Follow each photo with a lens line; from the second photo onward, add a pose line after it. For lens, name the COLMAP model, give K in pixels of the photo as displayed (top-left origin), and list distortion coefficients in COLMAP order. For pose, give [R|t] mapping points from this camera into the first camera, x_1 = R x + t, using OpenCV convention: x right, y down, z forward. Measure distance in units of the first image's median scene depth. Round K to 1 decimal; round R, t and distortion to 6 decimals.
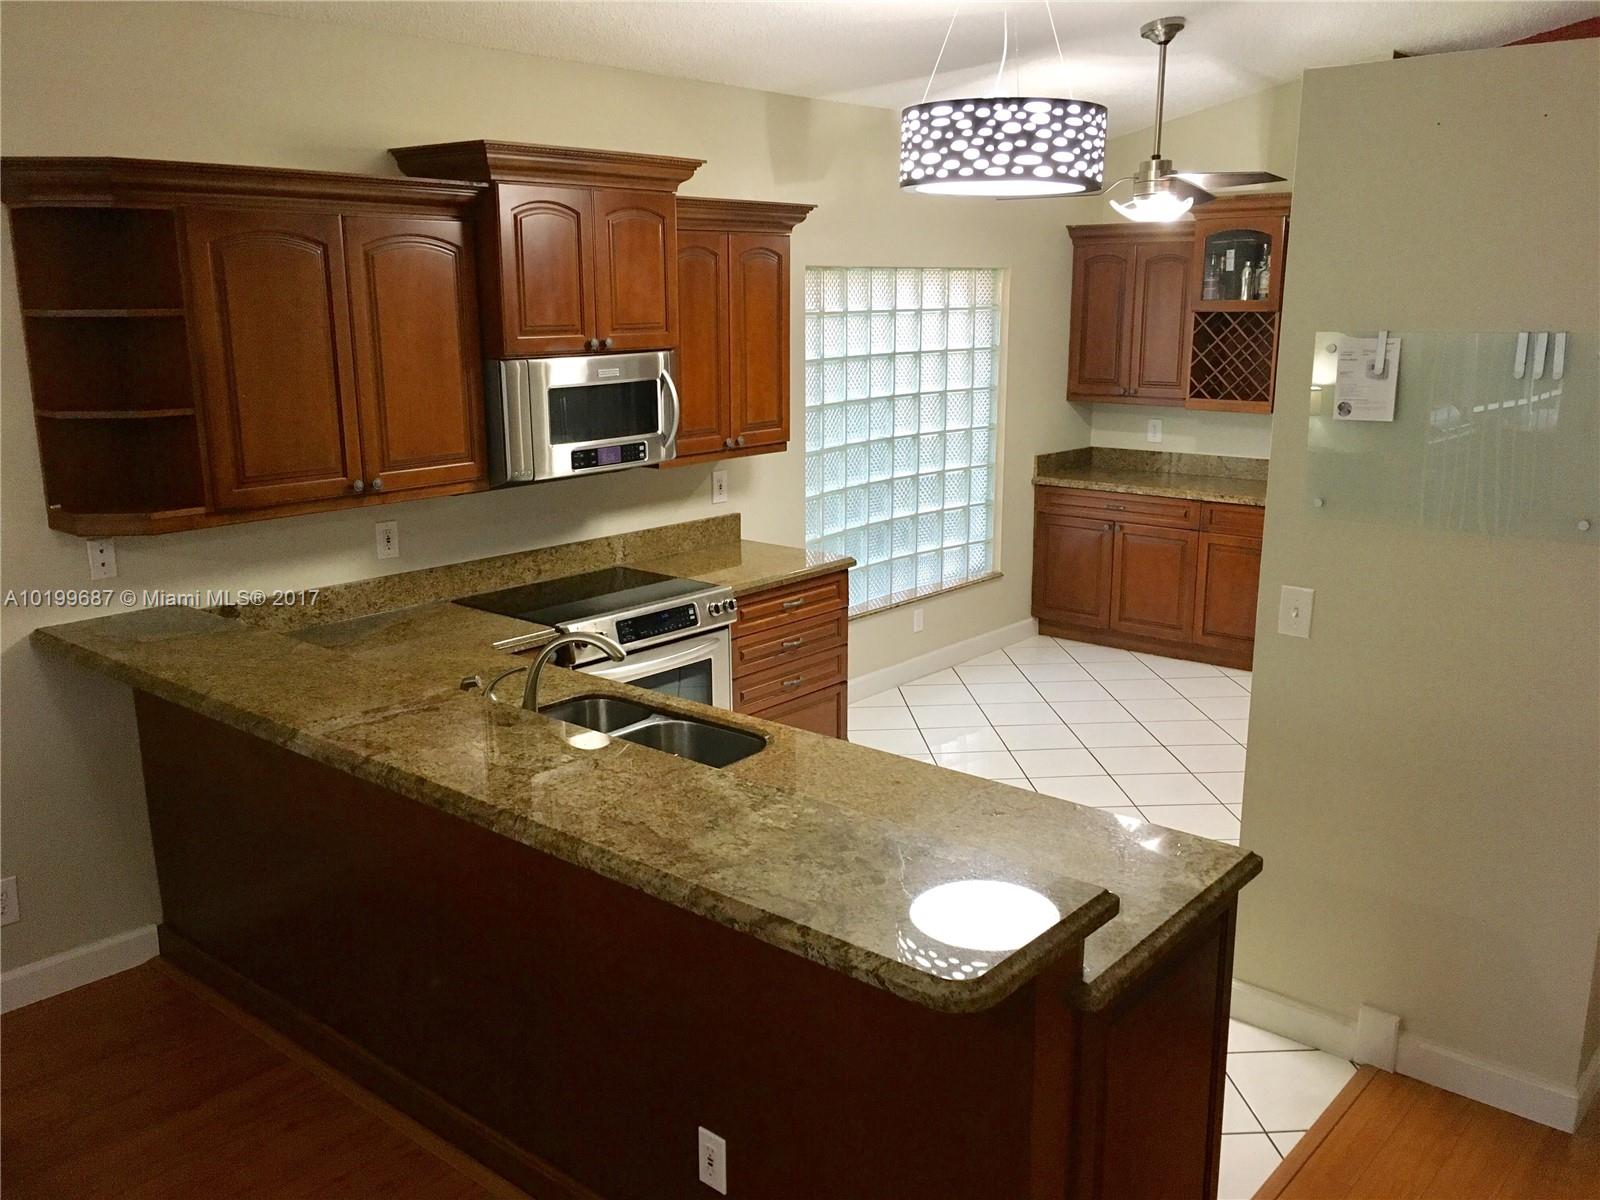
lens RADIAL K [[1363.6, 0, 793.8], [0, 1363.6, 601.7], [0, 0, 1]] dist [0.066726, -0.049587]
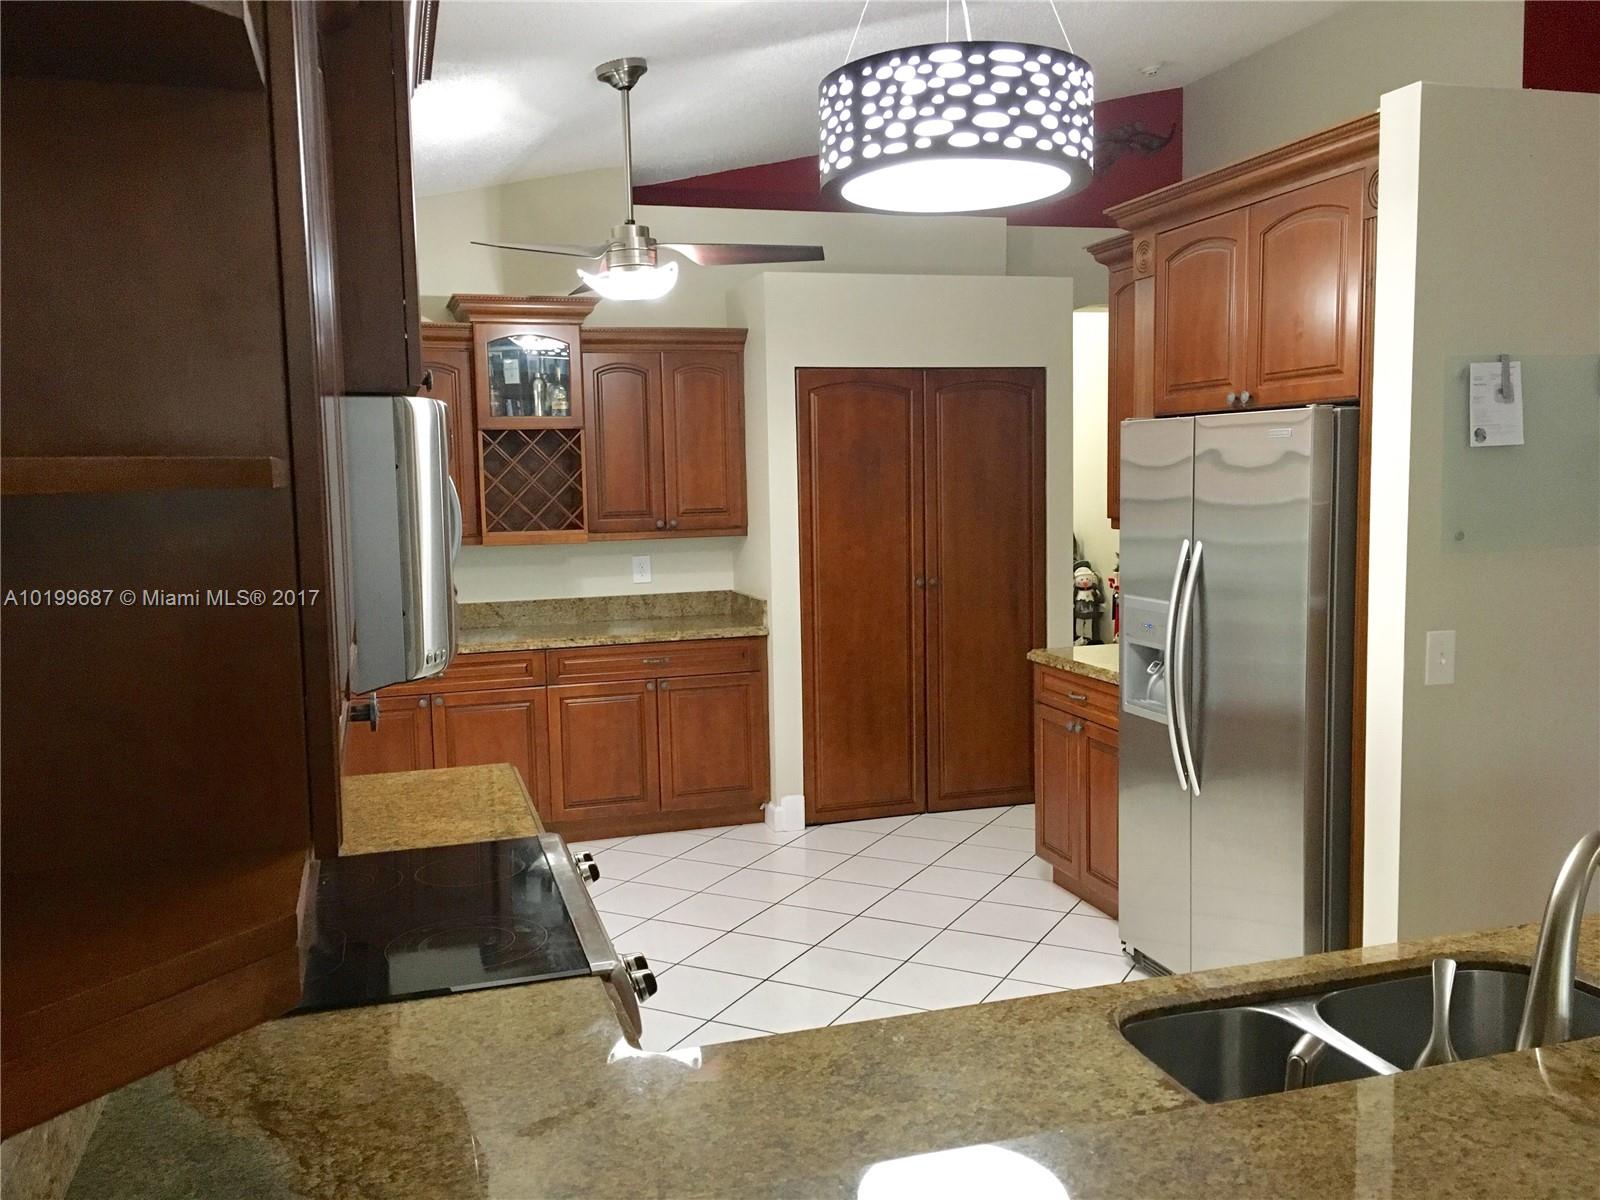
lens RADIAL K [[1363.6, 0, 815.5], [0, 1363.6, 614.8], [0, 0, 1]] dist [0.066726, -0.049587]
pose [[0.531282, -0.098107, 0.841495, -0.569557], [0.208229, 0.977924, -0.017453, -0.081442], [-0.821206, 0.184497, 0.539983, 0.743847]]
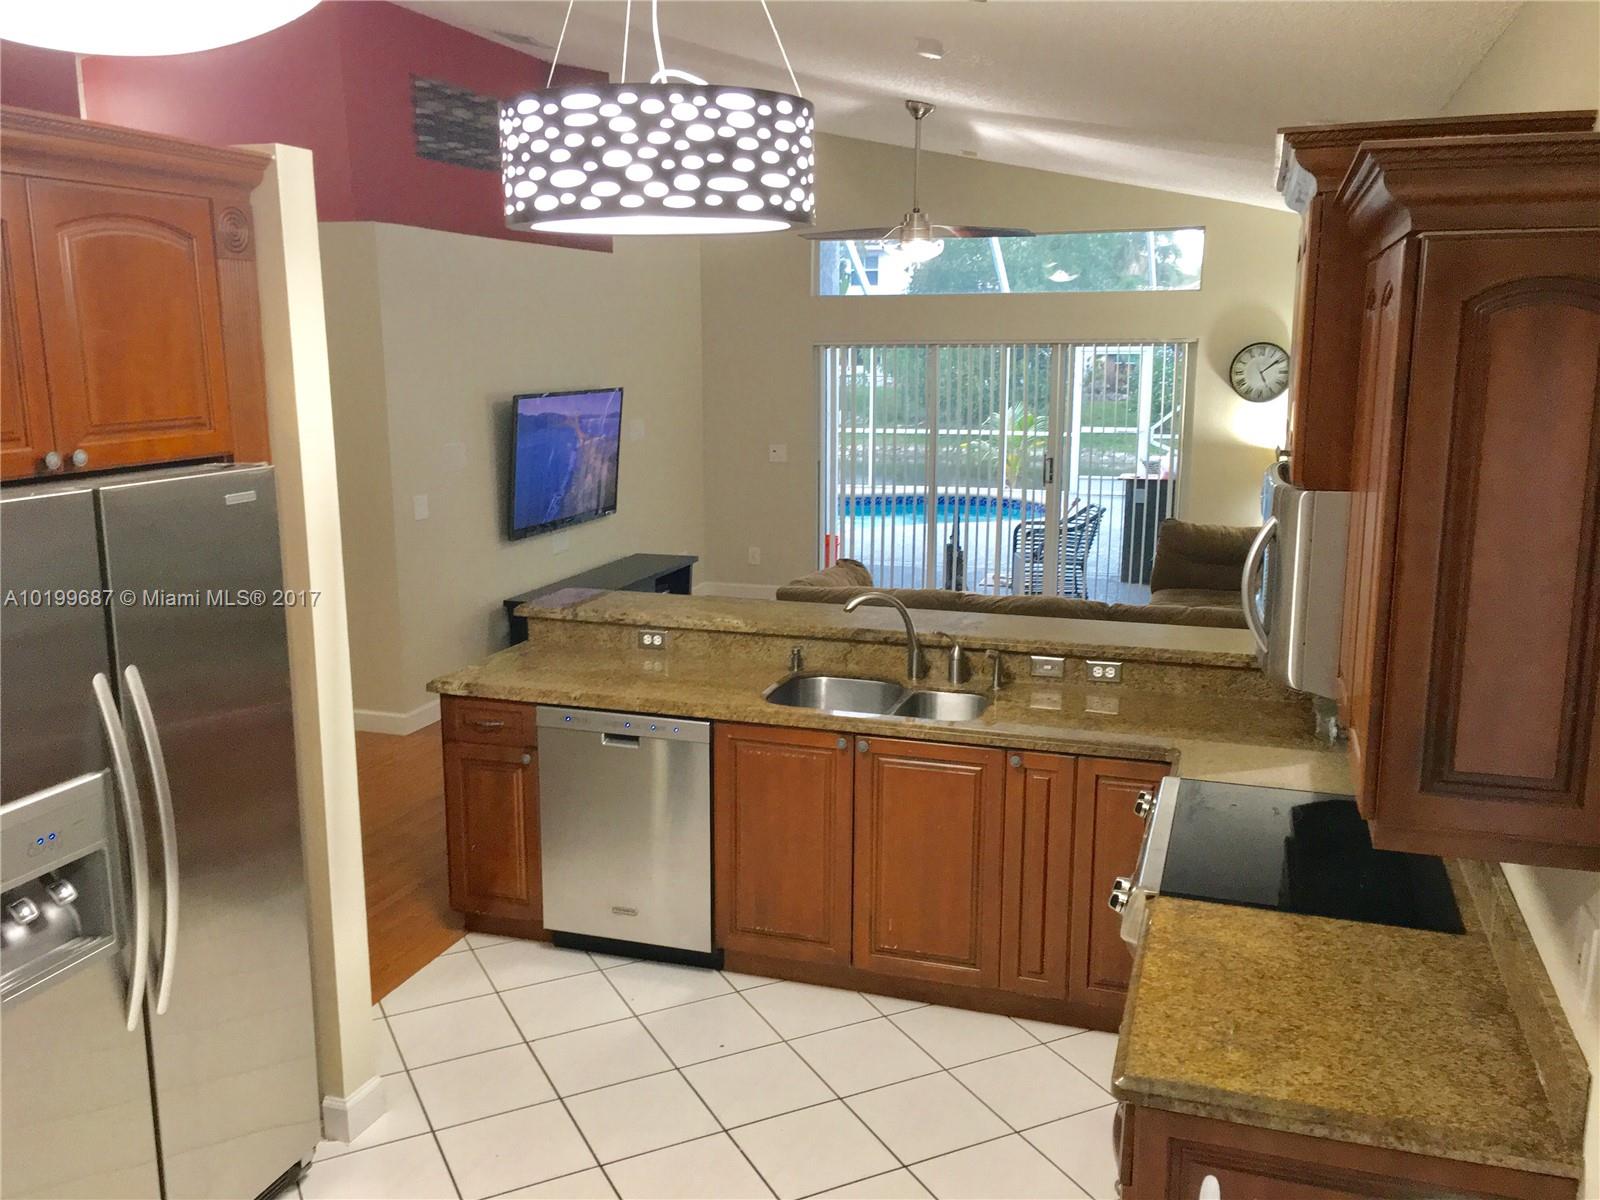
lens RADIAL K [[1363.6, 0, 798.7], [0, 1363.6, 607.2], [0, 0, 1]] dist [0.066726, -0.049587]
pose [[0.926080, -0.100778, 0.363619, -0.047728], [0.103784, 0.994535, 0.011317, -0.128815], [-0.362772, 0.027257, 0.931479, 0.397004]]
